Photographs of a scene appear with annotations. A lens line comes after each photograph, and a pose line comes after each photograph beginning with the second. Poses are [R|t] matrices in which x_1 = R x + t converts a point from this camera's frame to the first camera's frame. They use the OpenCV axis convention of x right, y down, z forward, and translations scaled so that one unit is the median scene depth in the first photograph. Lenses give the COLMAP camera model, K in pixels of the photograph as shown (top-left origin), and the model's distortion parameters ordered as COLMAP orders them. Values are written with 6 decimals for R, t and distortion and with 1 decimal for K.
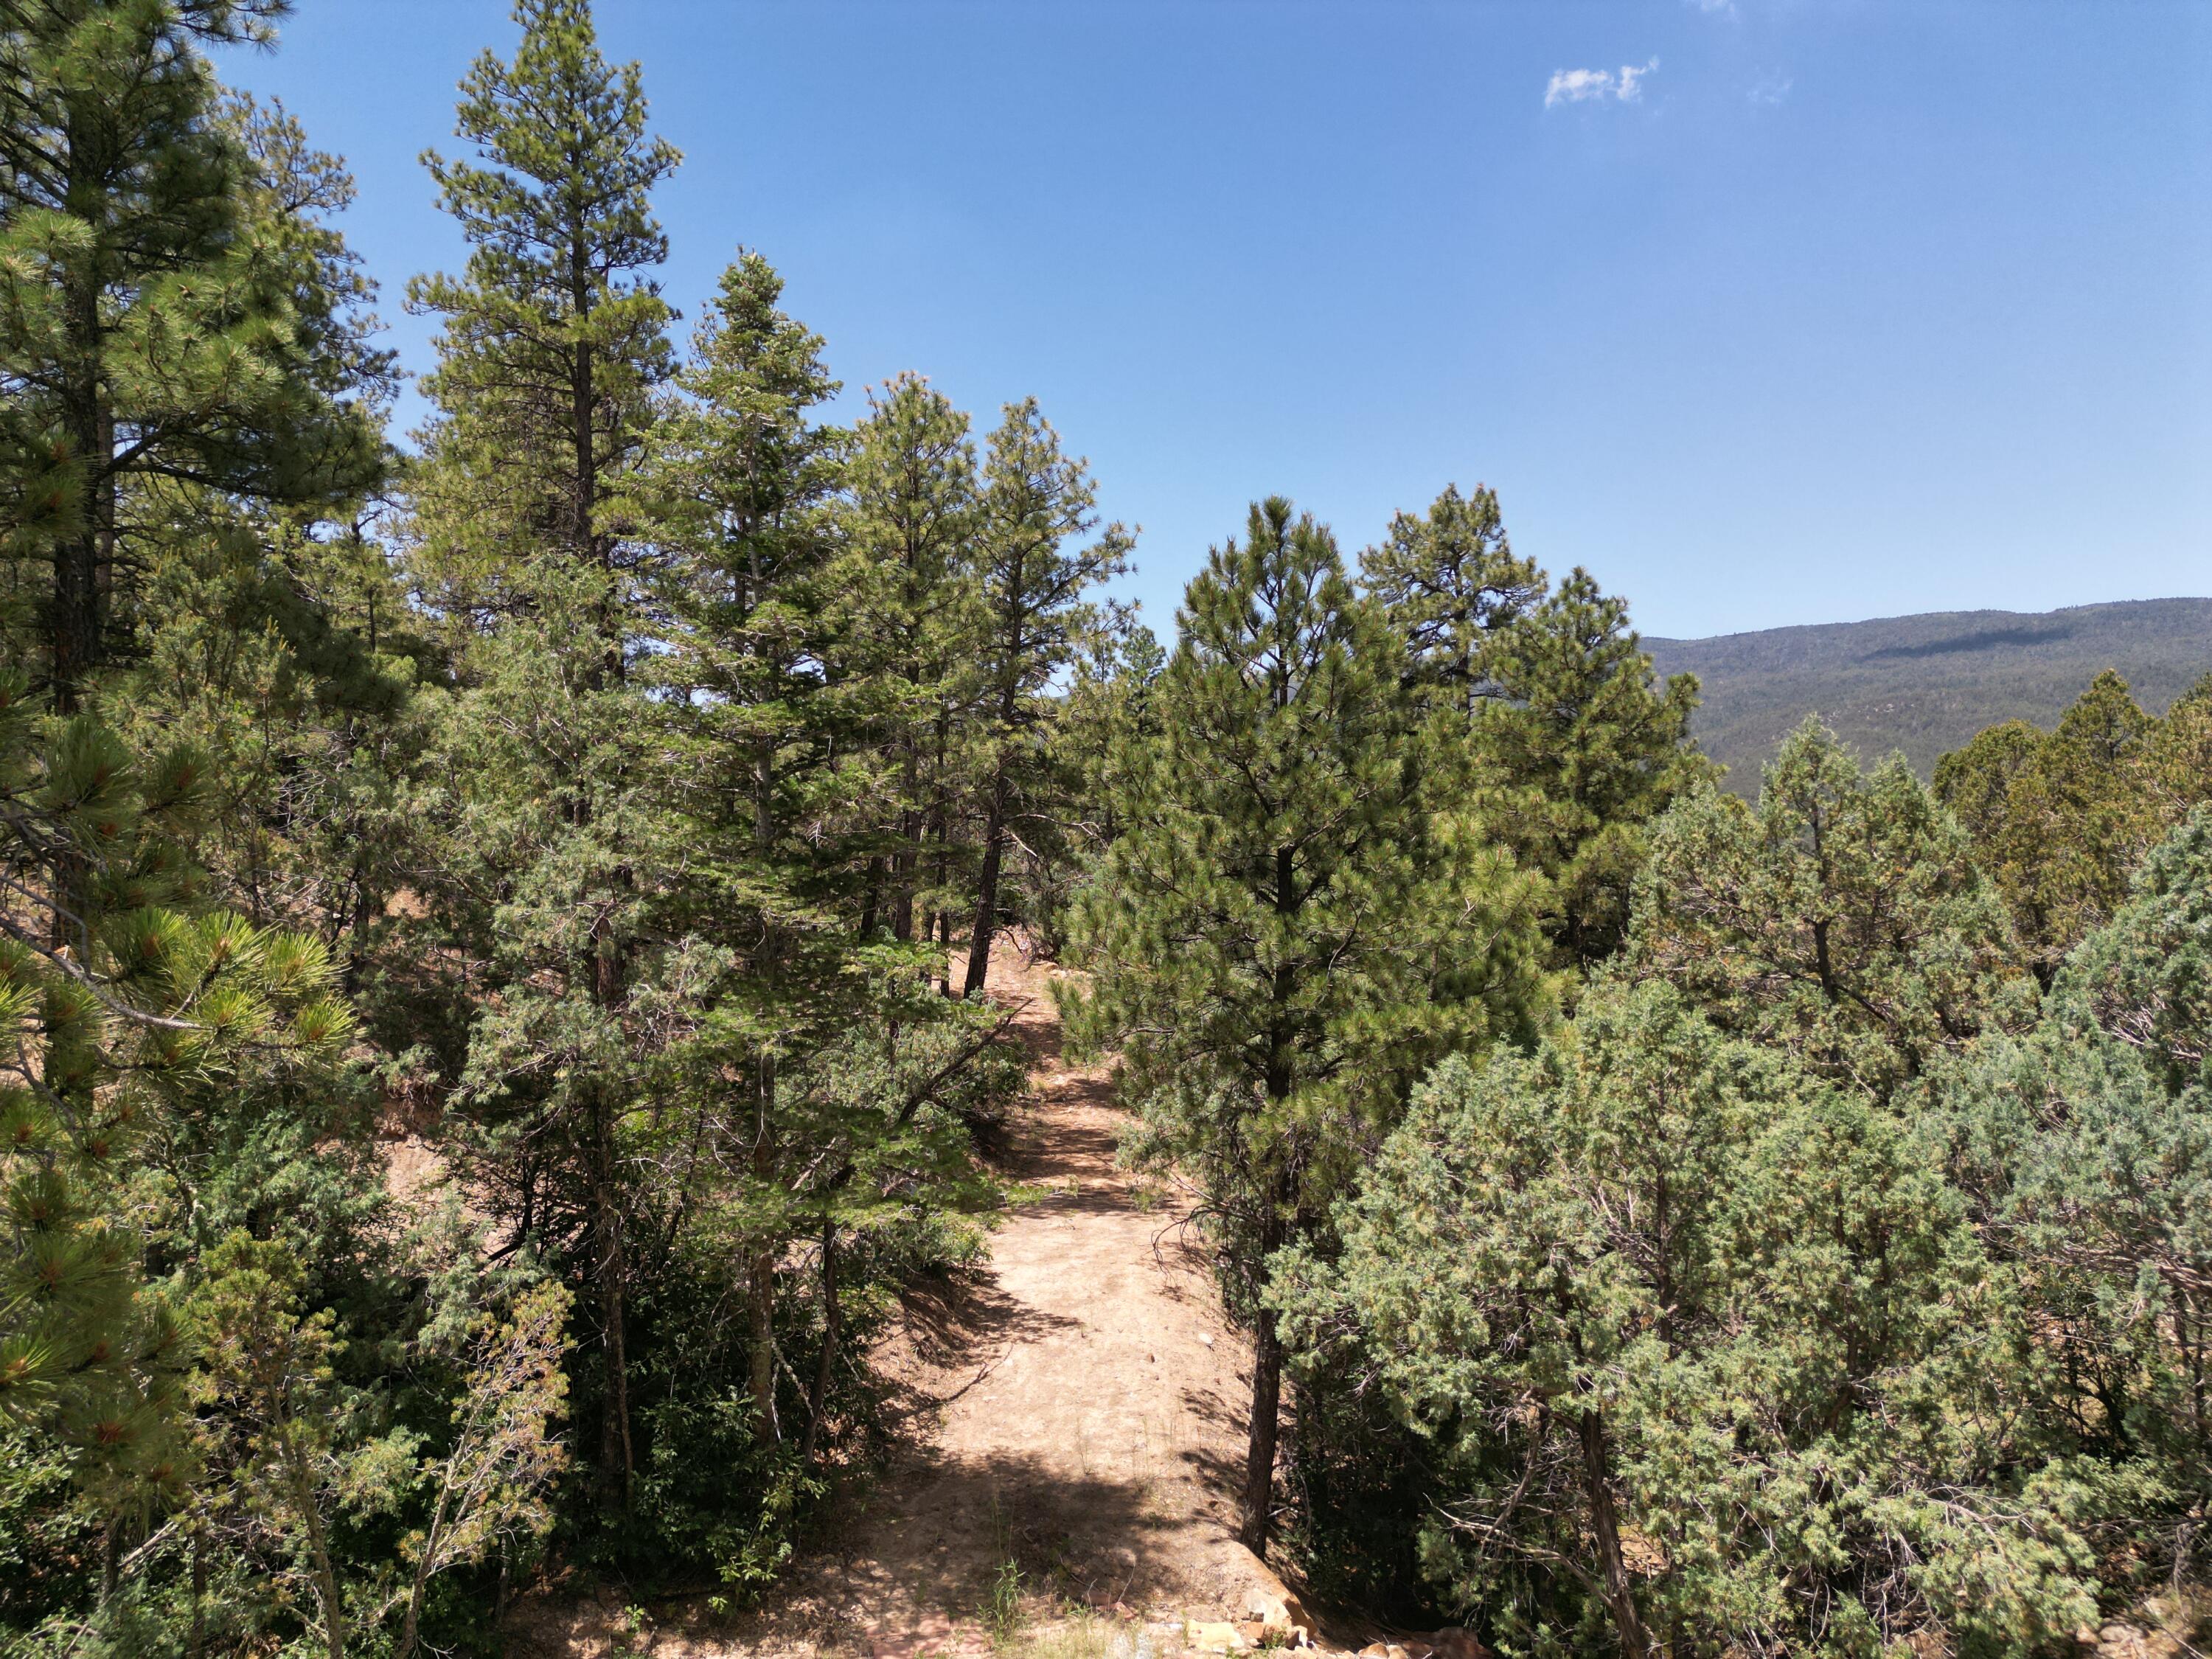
lens RADIAL K [[1526.3, 0, 1111.7], [0, 1526.3, 835.7], [0, 0, 1]] dist [0.074616, -0.078236]
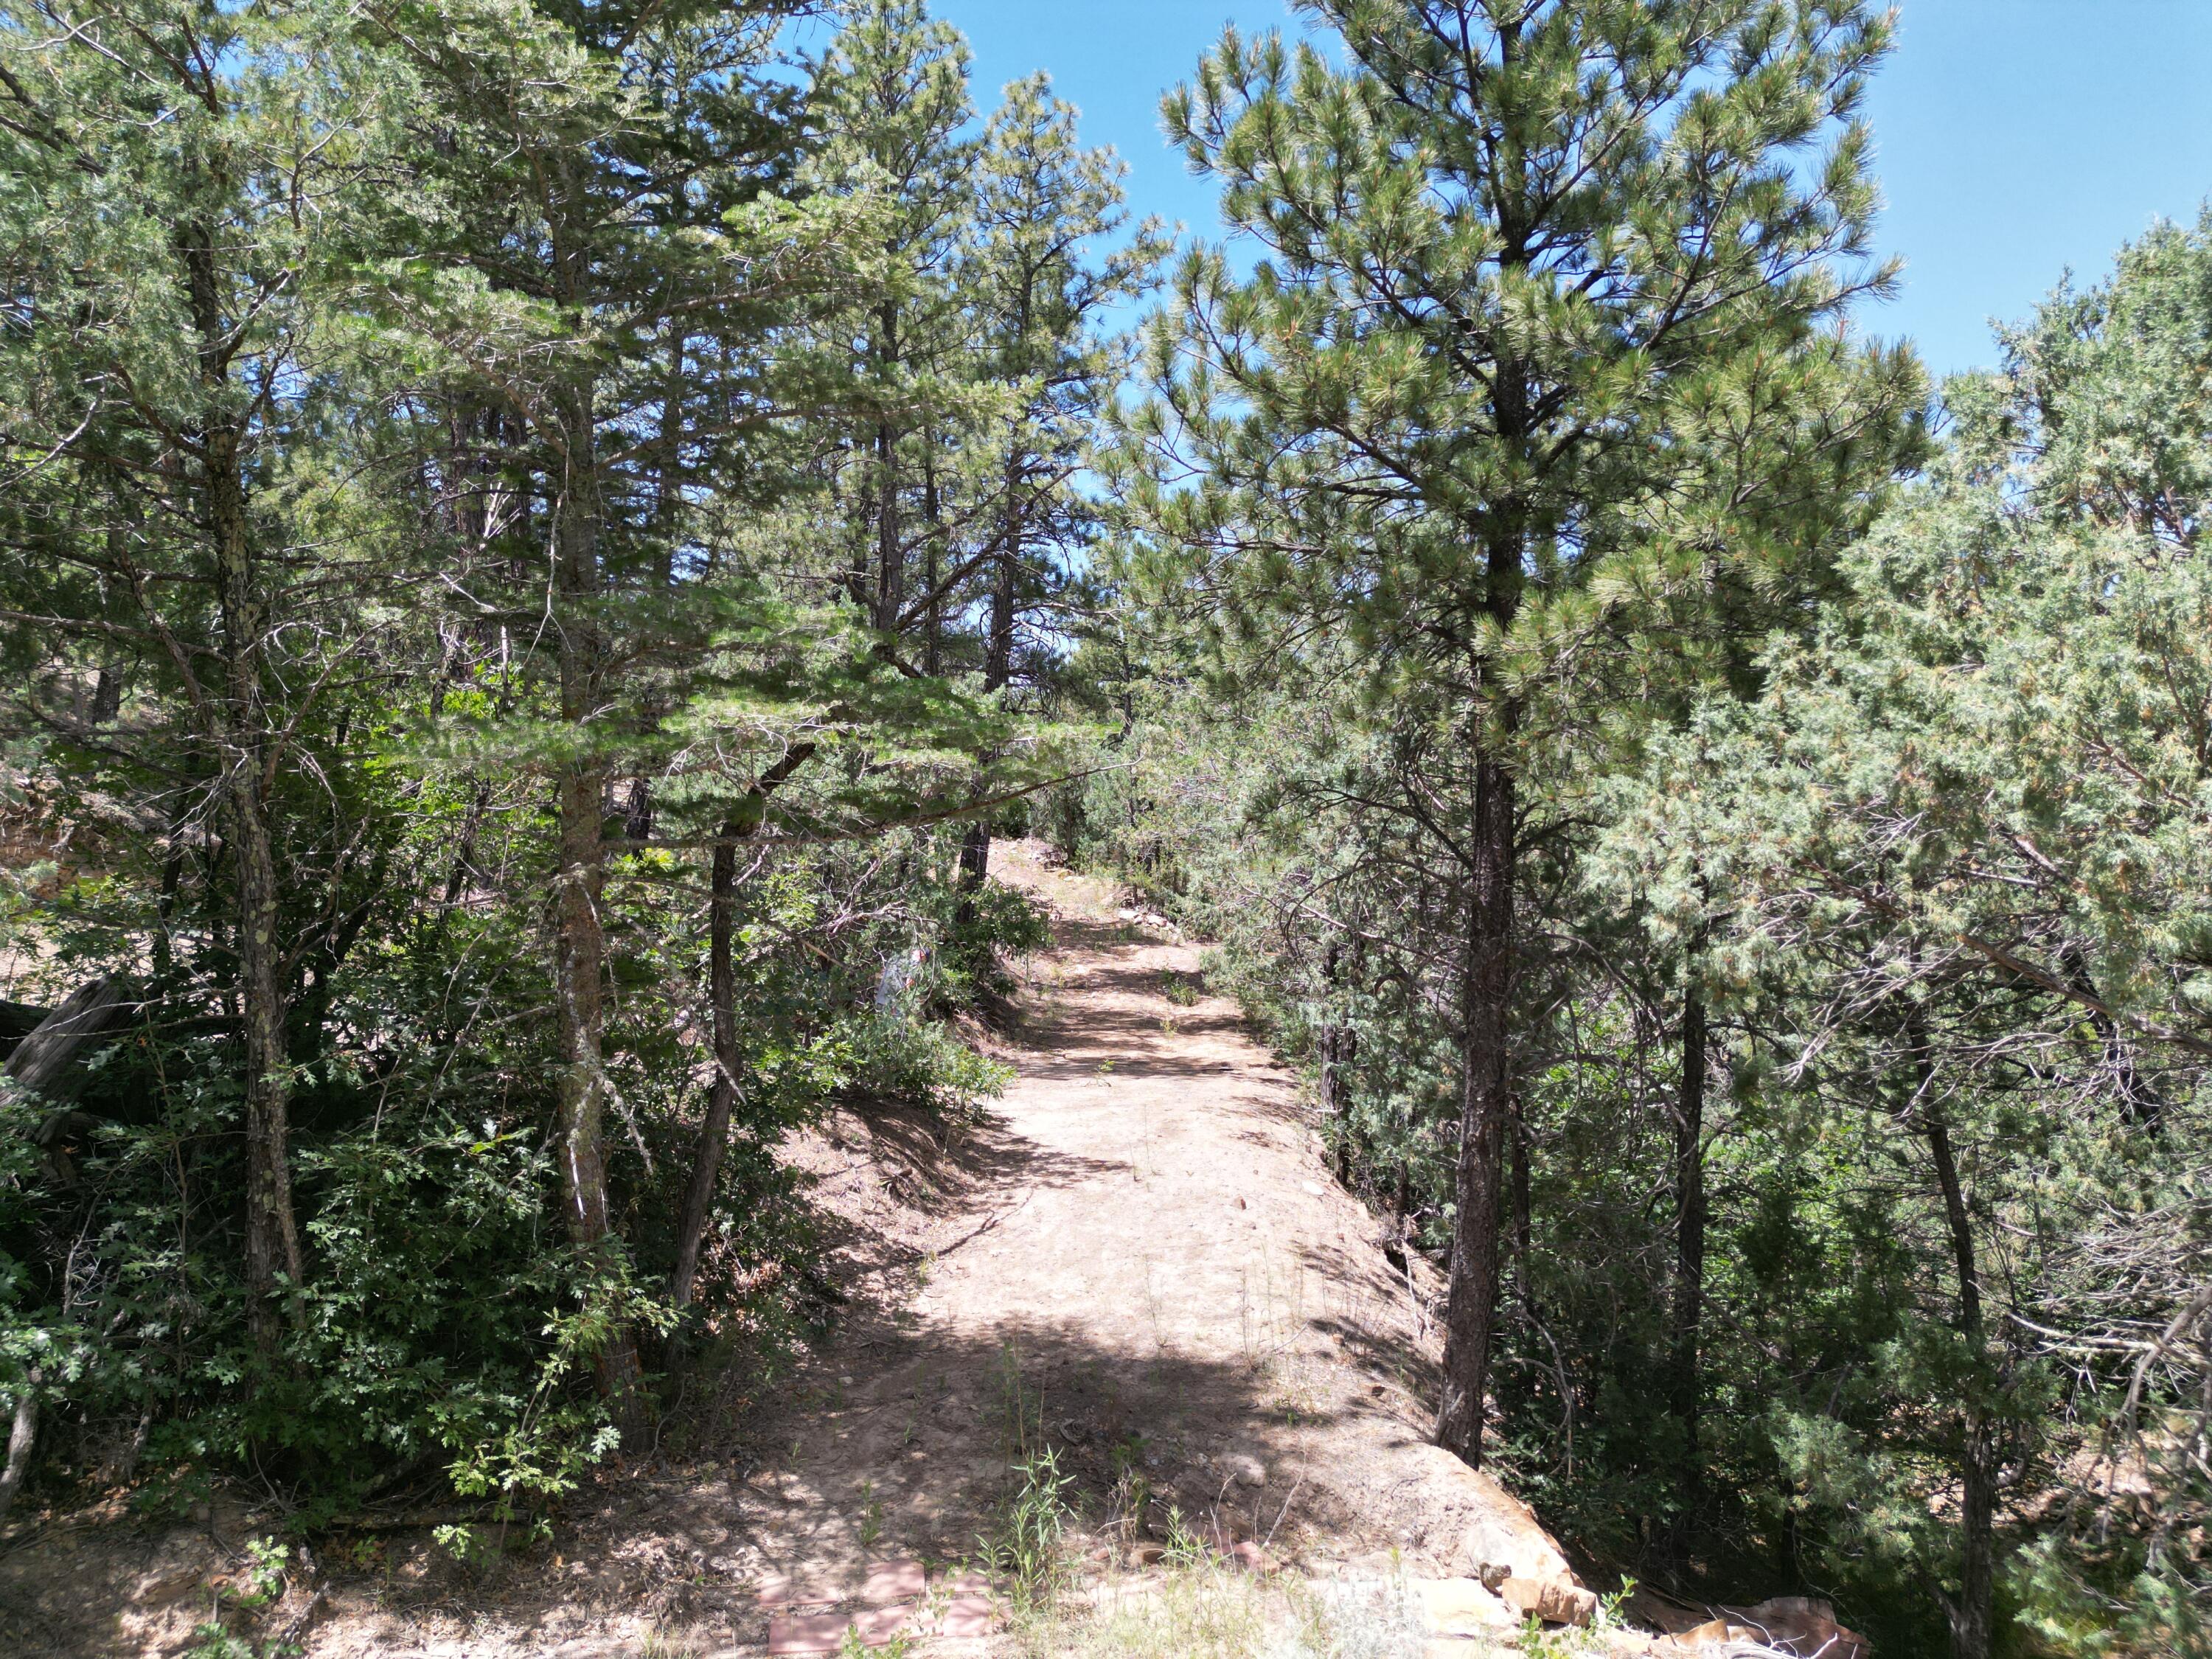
lens RADIAL K [[1526.3, 0, 1111.7], [0, 1526.3, 835.7], [0, 0, 1]] dist [0.074616, -0.078236]
pose [[0.999985, -0.004368, -0.003292, -0.032679], [0.004366, 0.999990, -0.000735, 0.213505], [0.003295, 0.000721, 0.999994, 0.396370]]
